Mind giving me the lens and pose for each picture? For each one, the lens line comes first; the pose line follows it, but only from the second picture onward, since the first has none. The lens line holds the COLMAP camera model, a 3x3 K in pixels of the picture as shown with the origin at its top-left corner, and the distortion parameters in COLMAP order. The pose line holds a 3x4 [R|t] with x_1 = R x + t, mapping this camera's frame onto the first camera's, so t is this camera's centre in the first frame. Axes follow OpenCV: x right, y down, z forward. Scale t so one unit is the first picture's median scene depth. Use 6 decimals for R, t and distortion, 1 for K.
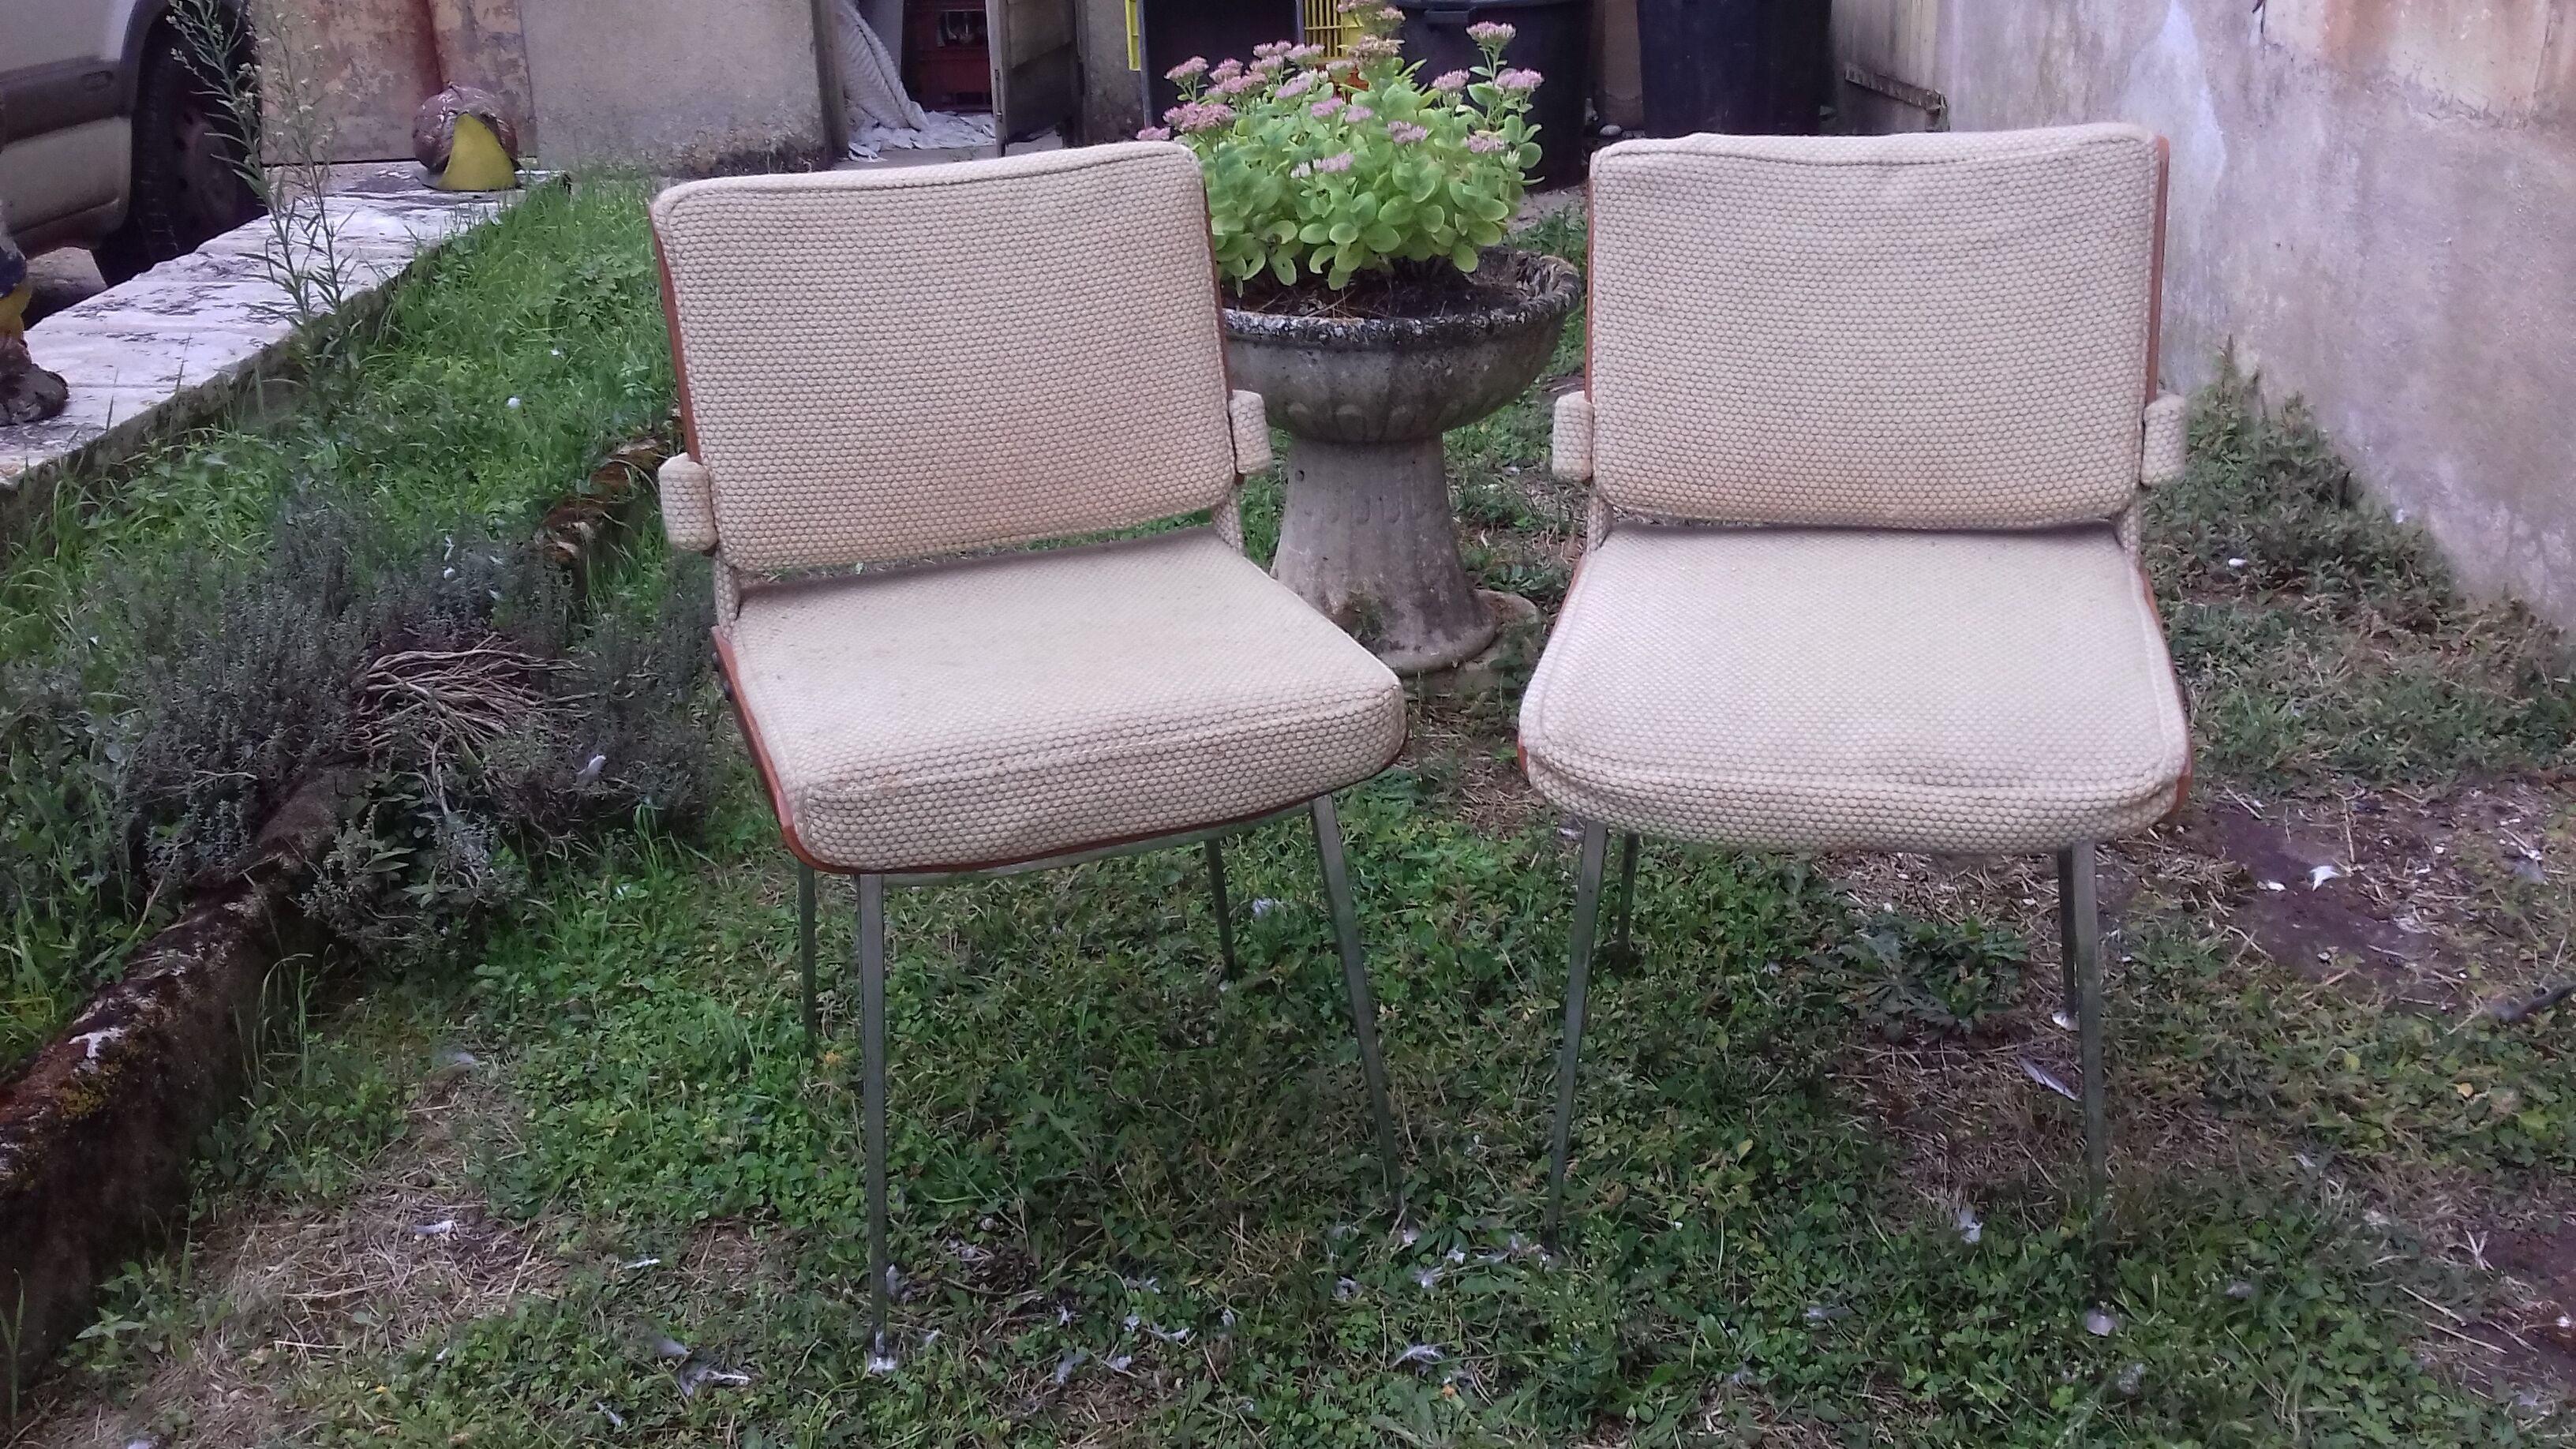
lens RADIAL K [[2378.6, 0, 1304.7], [0, 2378.6, 727.1], [0, 0, 1]] dist [0.085055, -0.172006]
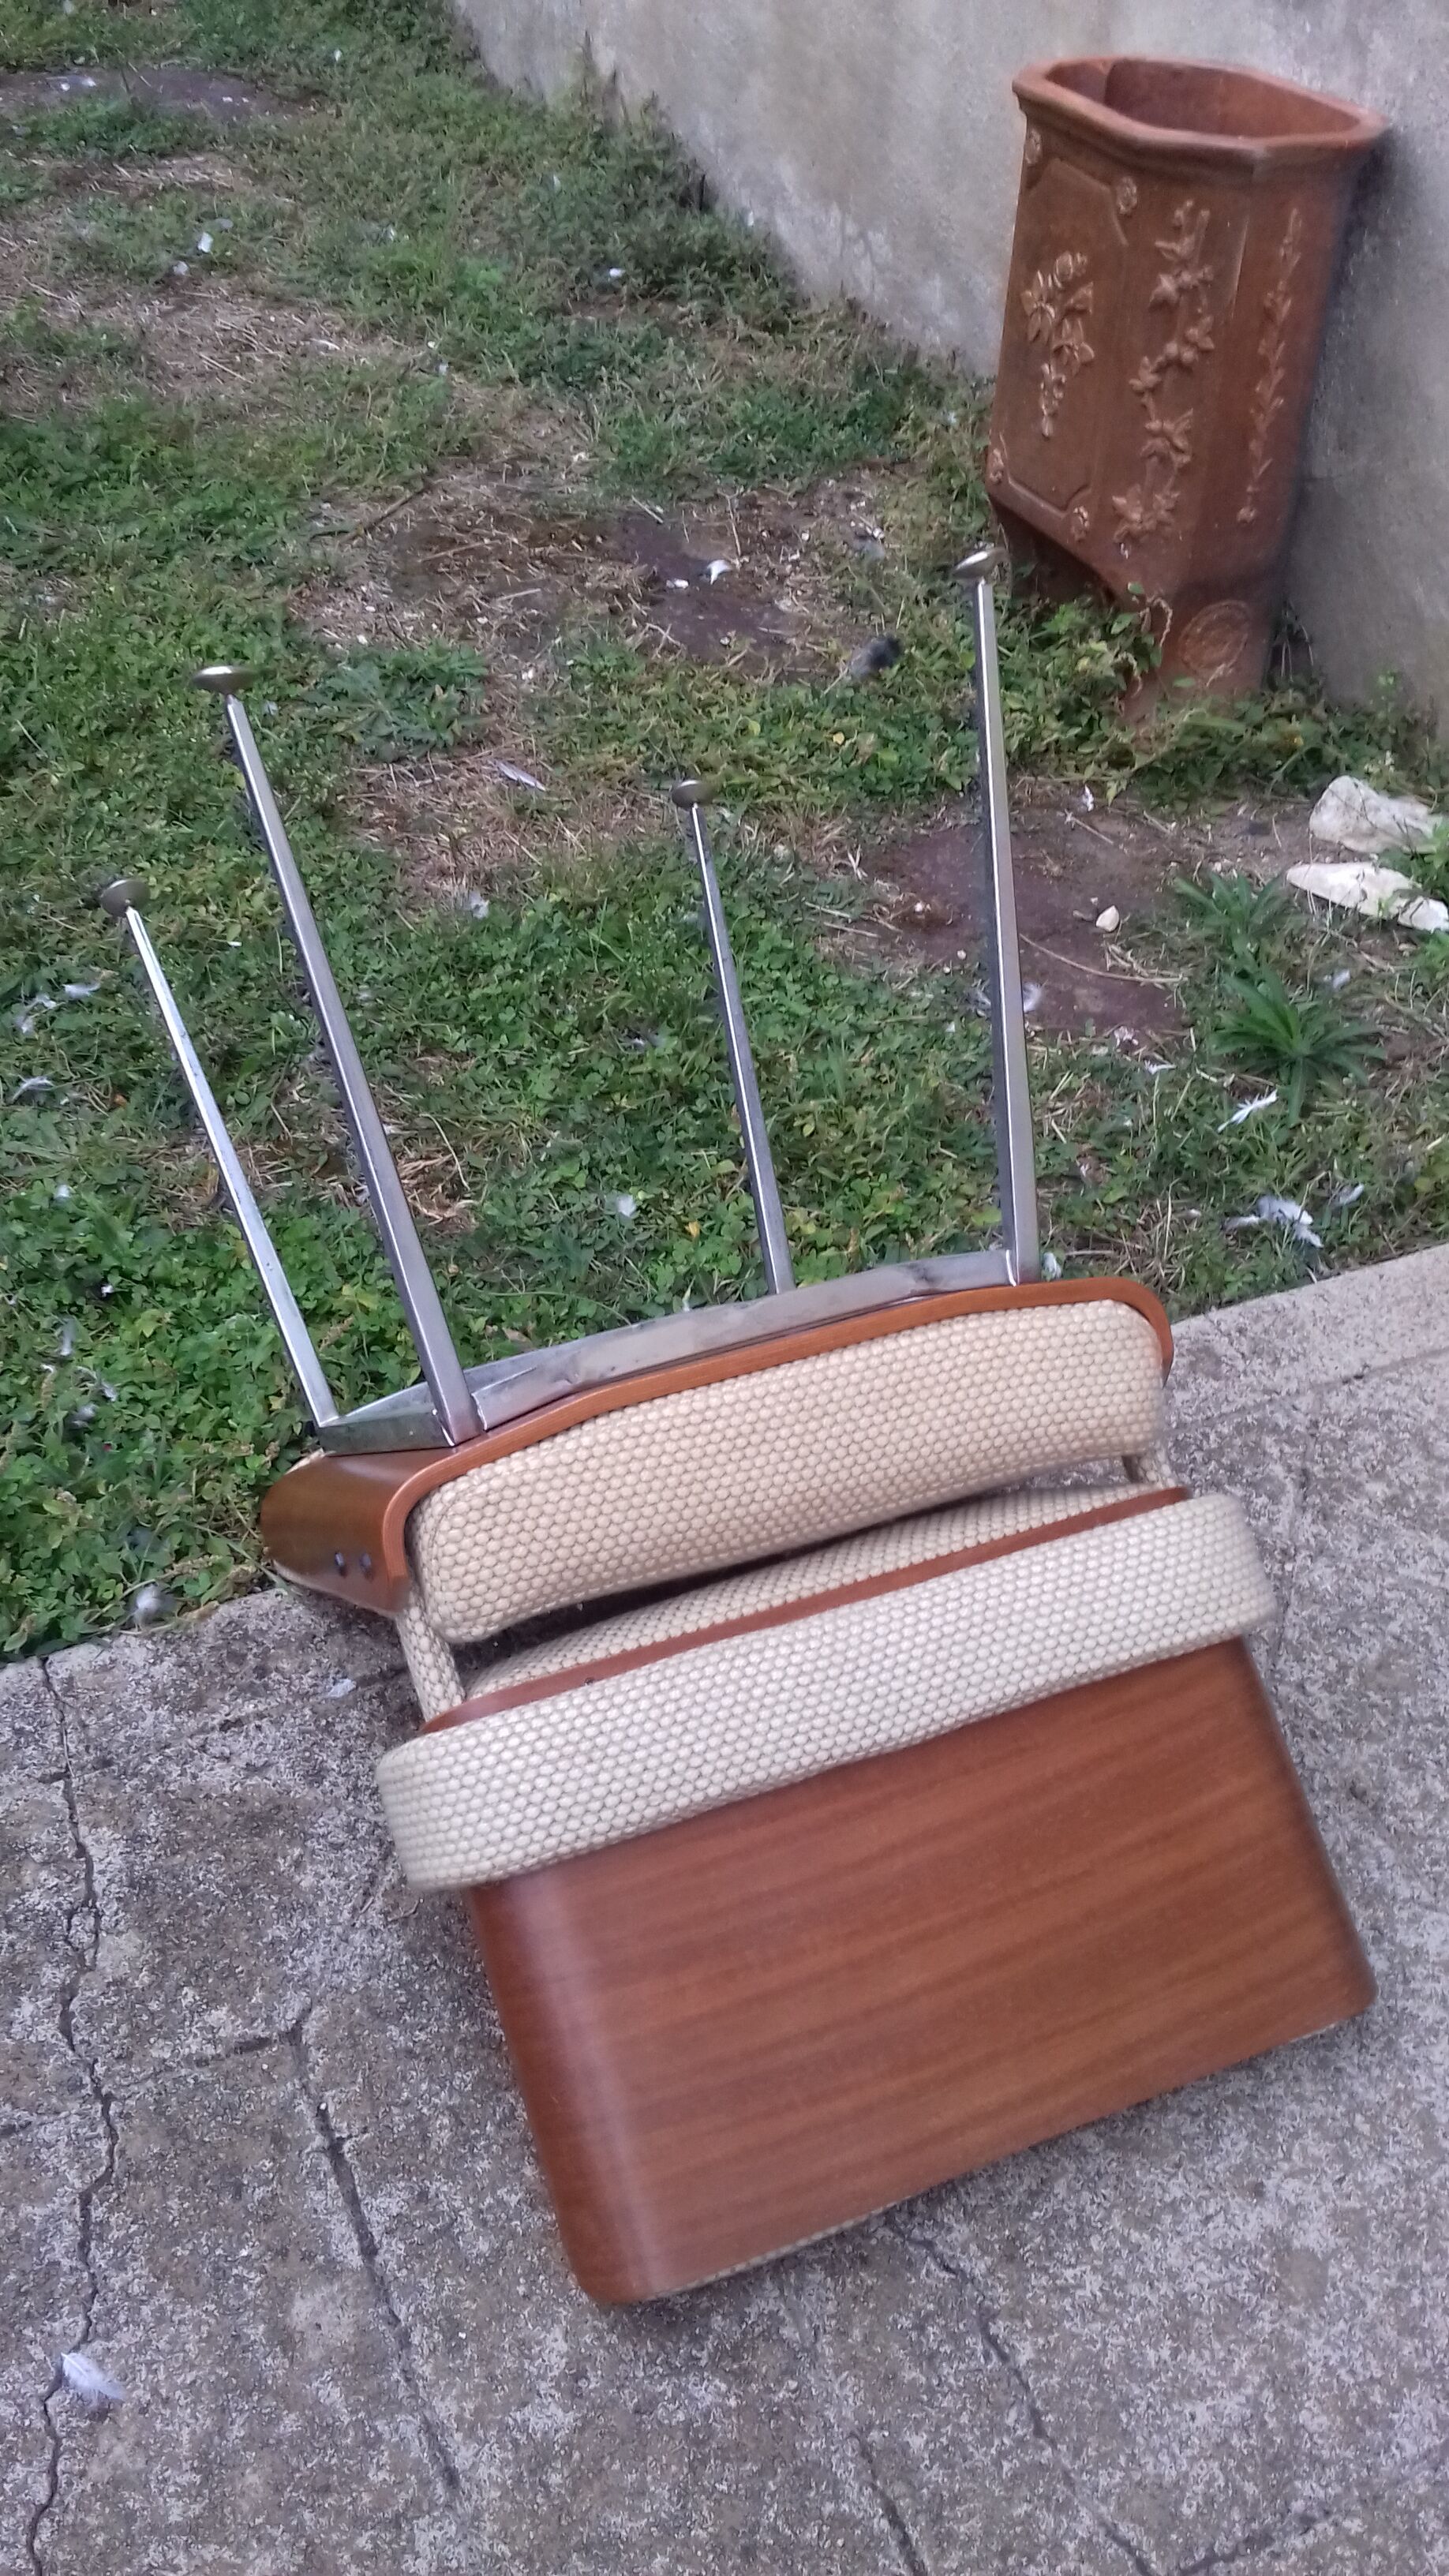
lens RADIAL K [[2378.6, 0, 719.7], [0, 2378.6, 1267.4], [0, 0, 1]] dist [0.085055, -0.172006]
pose [[0.912702, -0.203366, 0.354426, -0.060367], [0.079839, 0.939393, 0.333417, -0.007847], [-0.400751, -0.276013, 0.873622, -0.117132]]
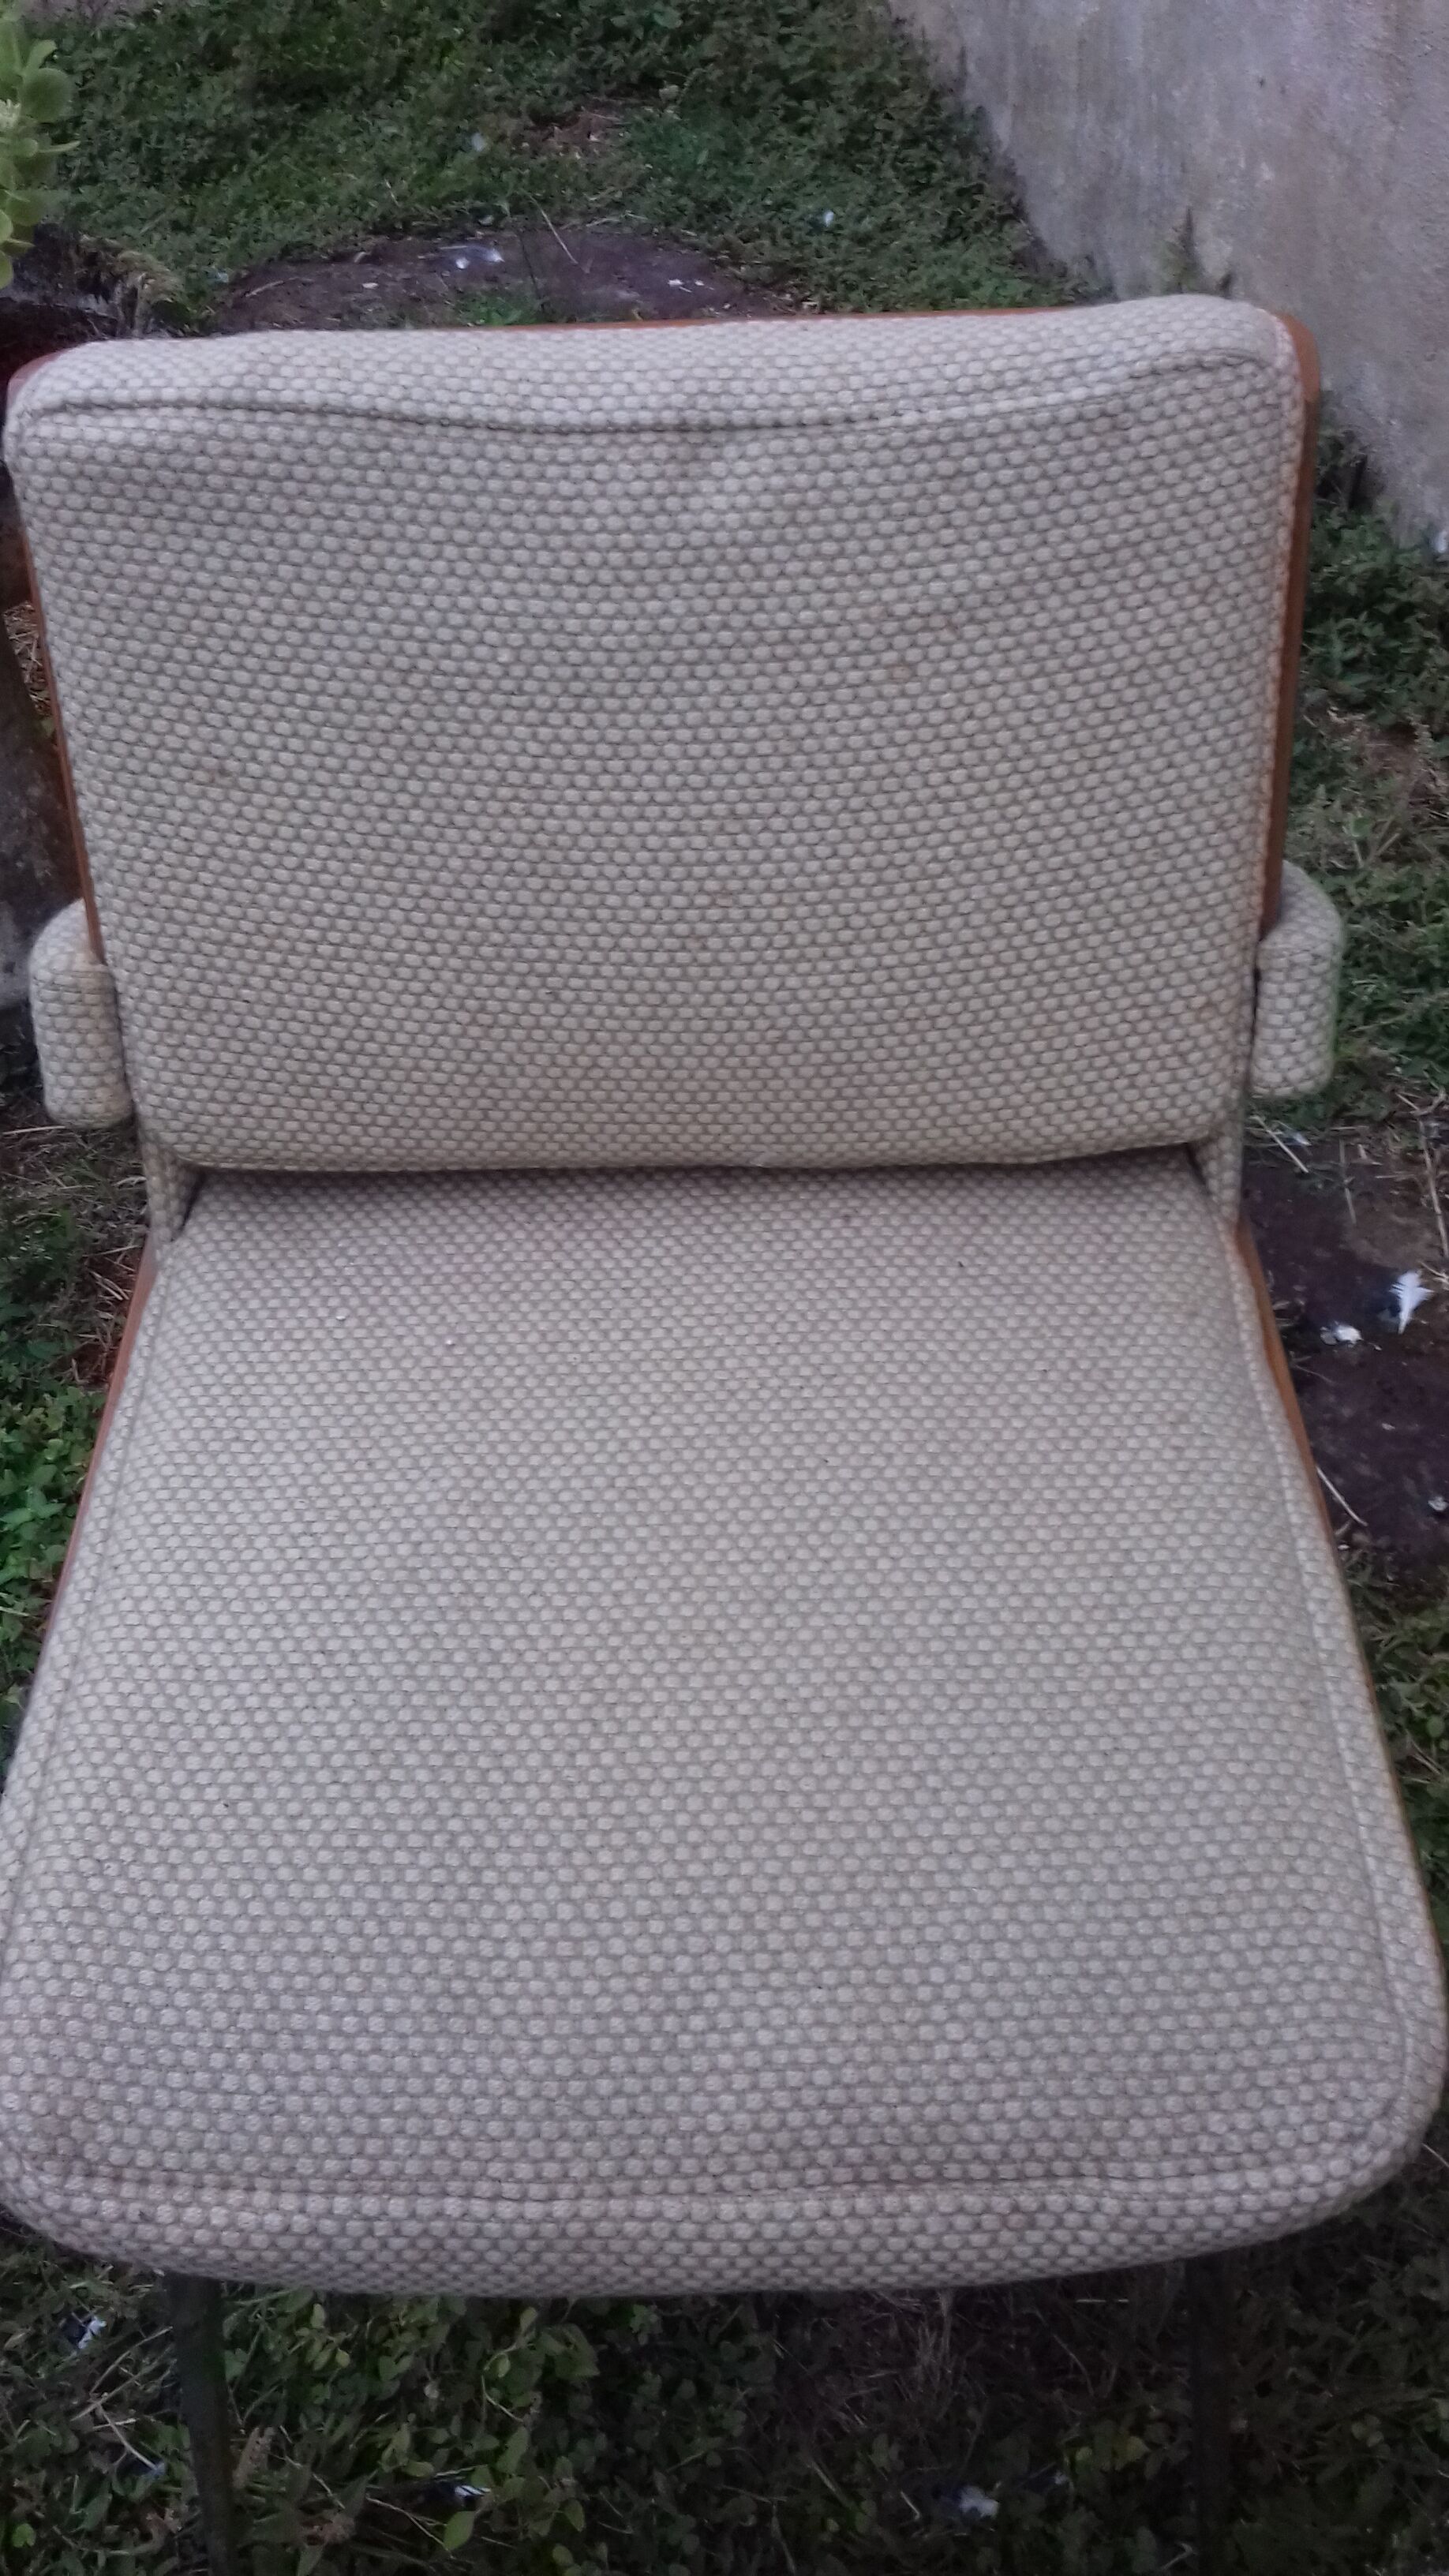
lens RADIAL K [[2378.6, 0, 719.7], [0, 2378.6, 1267.4], [0, 0, 1]] dist [0.085055, -0.172006]
pose [[0.971556, -0.140545, 0.190591, 0.125838], [0.069457, 0.938562, 0.338050, -0.206588], [-0.226393, -0.315197, 0.921627, 0.486844]]
